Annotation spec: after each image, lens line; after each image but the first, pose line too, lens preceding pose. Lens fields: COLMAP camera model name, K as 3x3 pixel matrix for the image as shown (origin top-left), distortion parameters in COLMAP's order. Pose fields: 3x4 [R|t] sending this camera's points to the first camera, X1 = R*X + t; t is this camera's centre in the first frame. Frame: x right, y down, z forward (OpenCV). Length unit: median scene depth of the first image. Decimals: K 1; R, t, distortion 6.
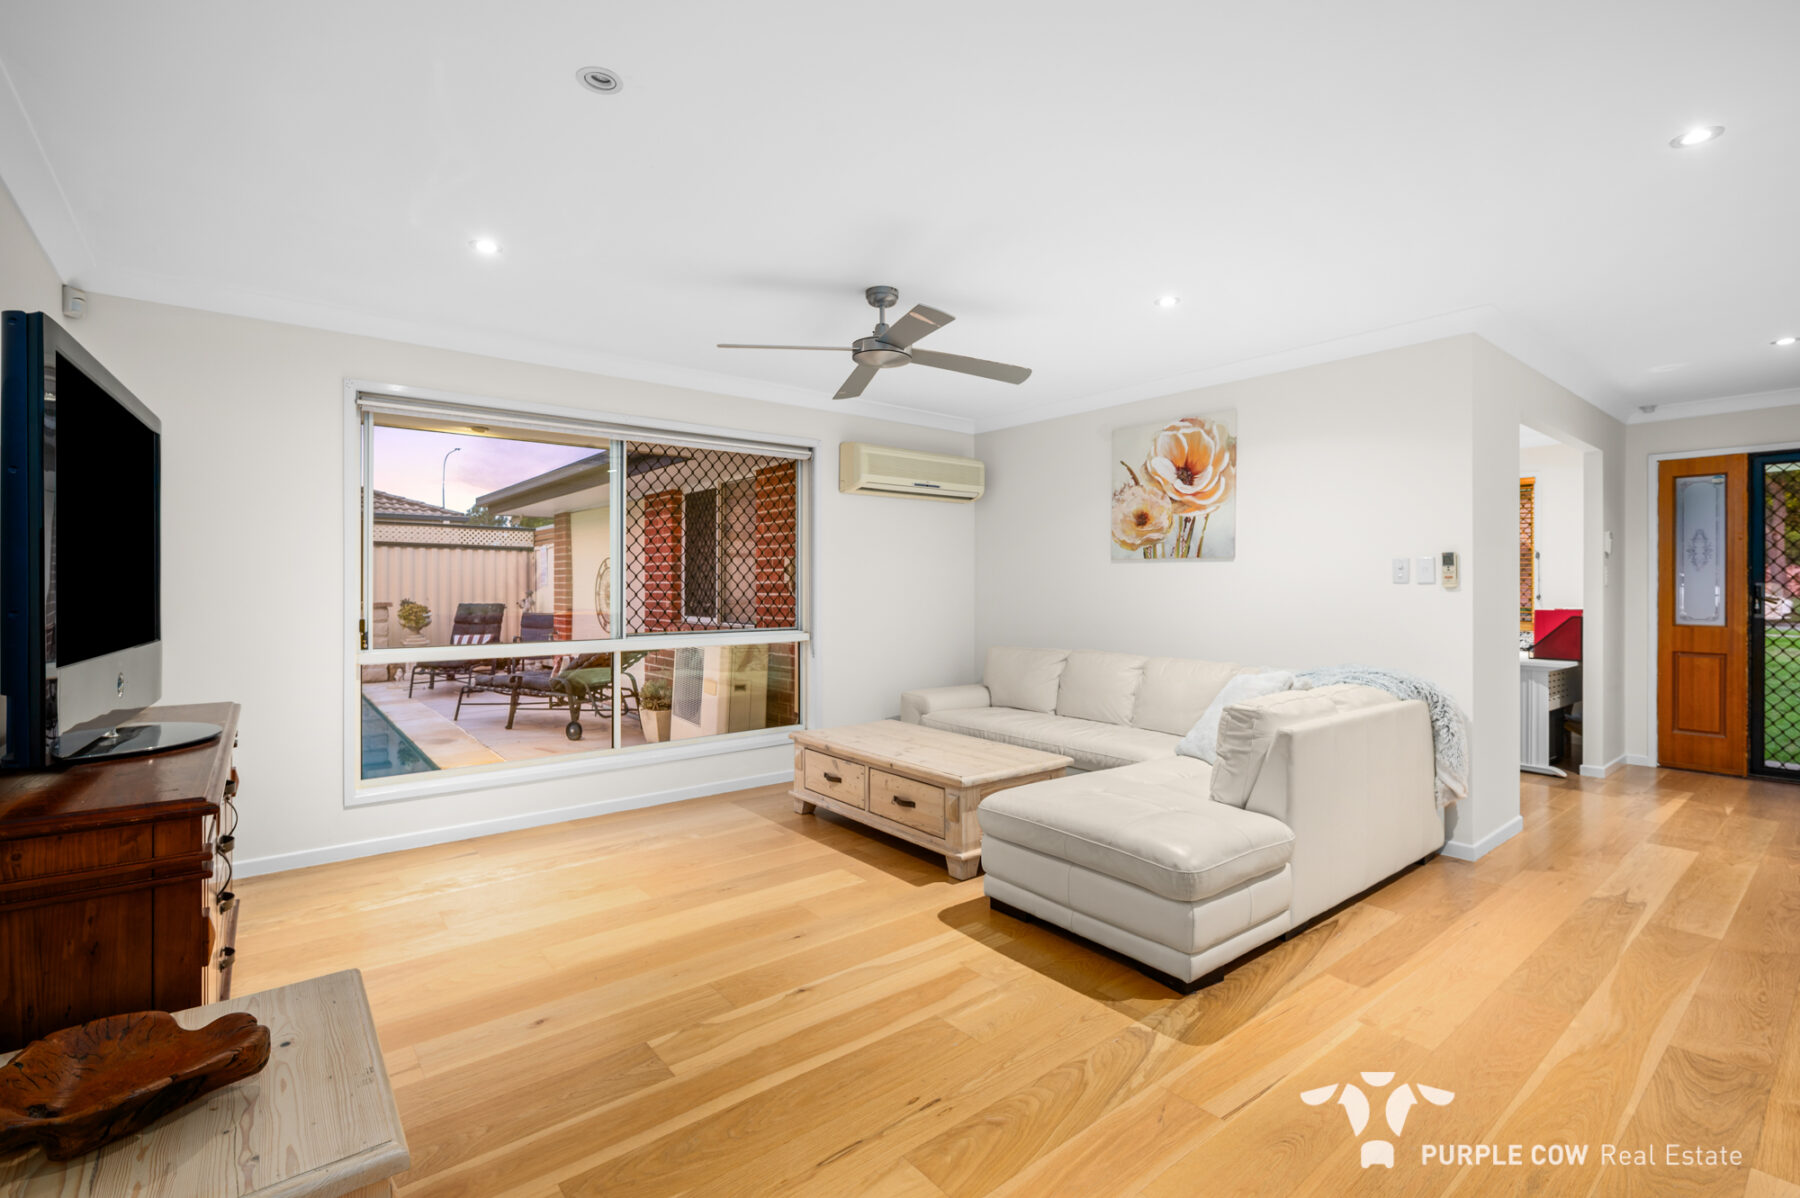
lens RADIAL K [[799.8, 0, 894.5], [0, 799.8, 587.2], [0, 0, 1]] dist [-0.001346, 0.000053]
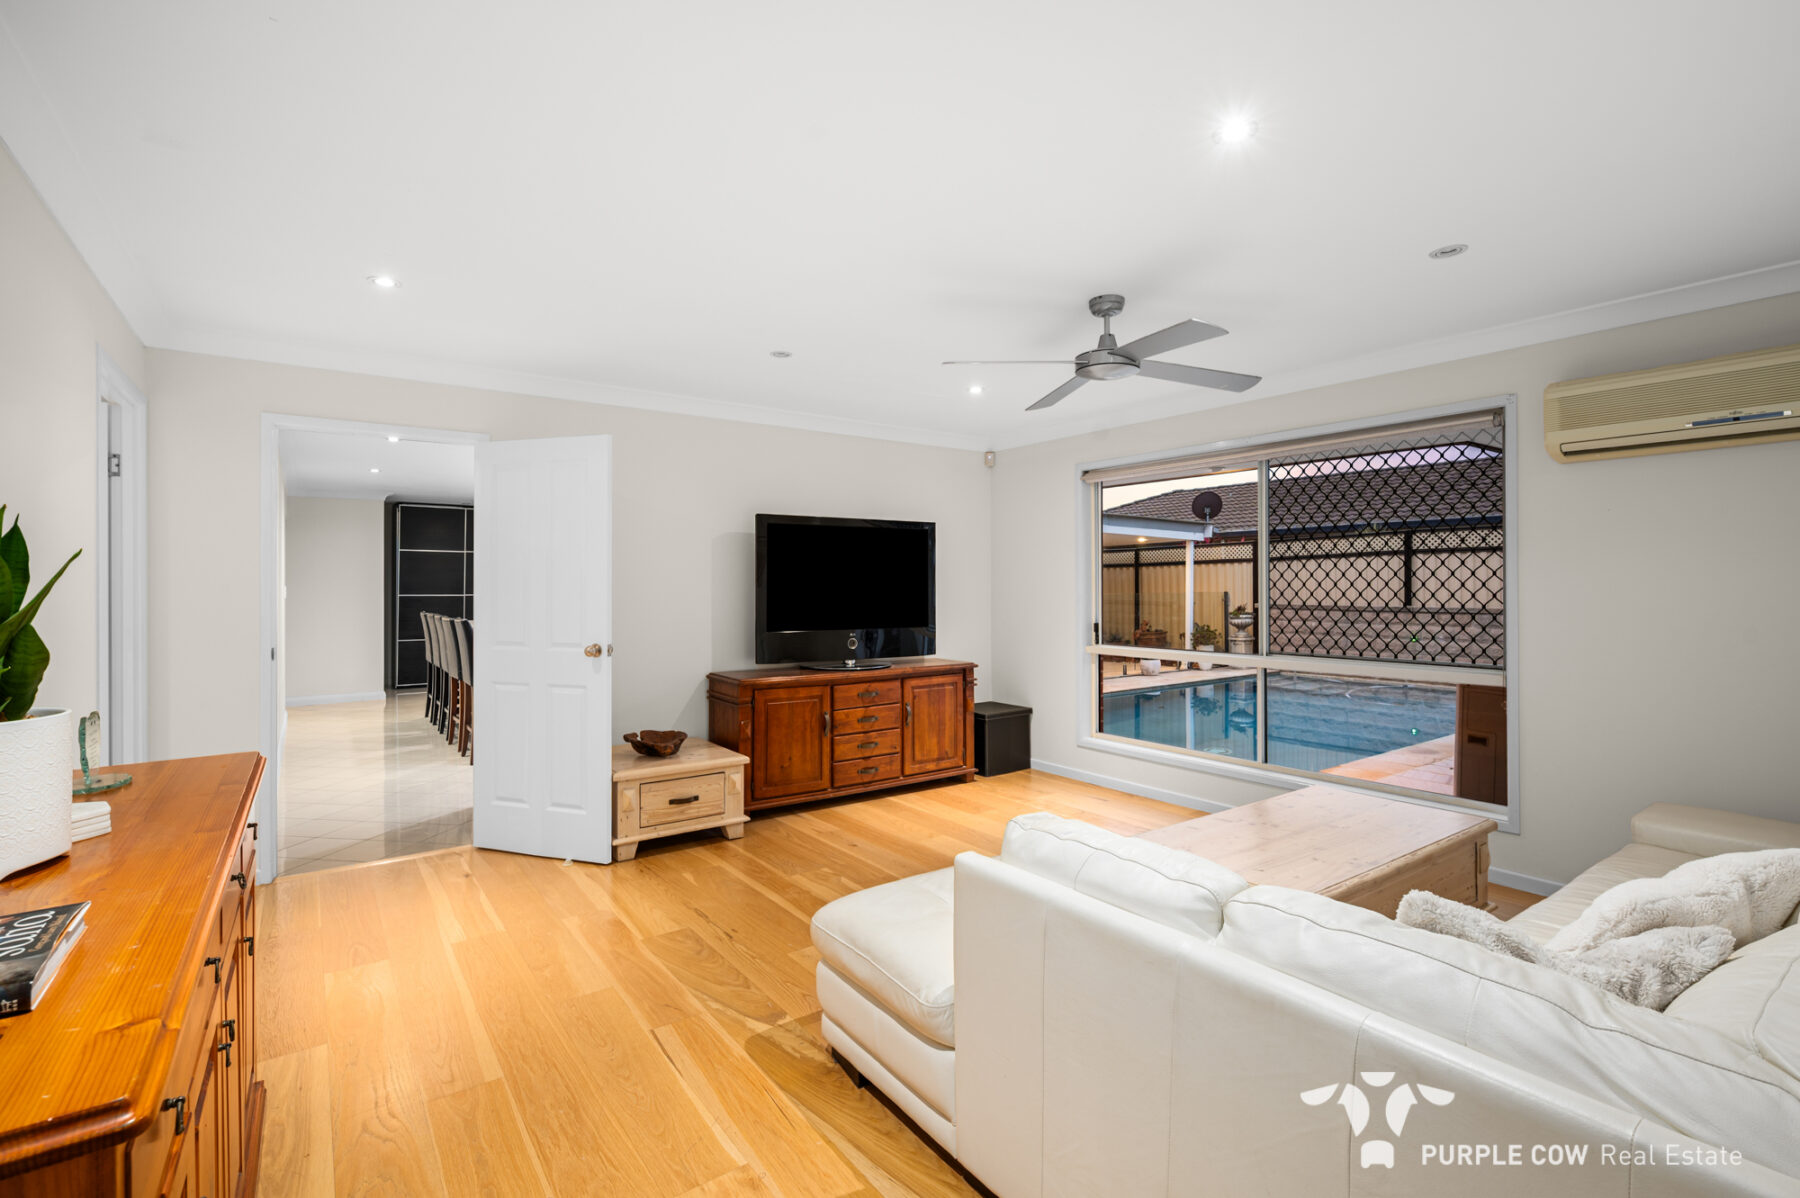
lens RADIAL K [[799.8, 0, 925.7], [0, 799.8, 587.9], [0, 0, 1]] dist [-0.001346, 0.000053]
pose [[-0.010319, 0.000990, -0.999946, 1.345983], [0.001130, 0.999999, 0.000978, -0.045164], [0.999946, -0.001120, -0.010320, 1.151409]]
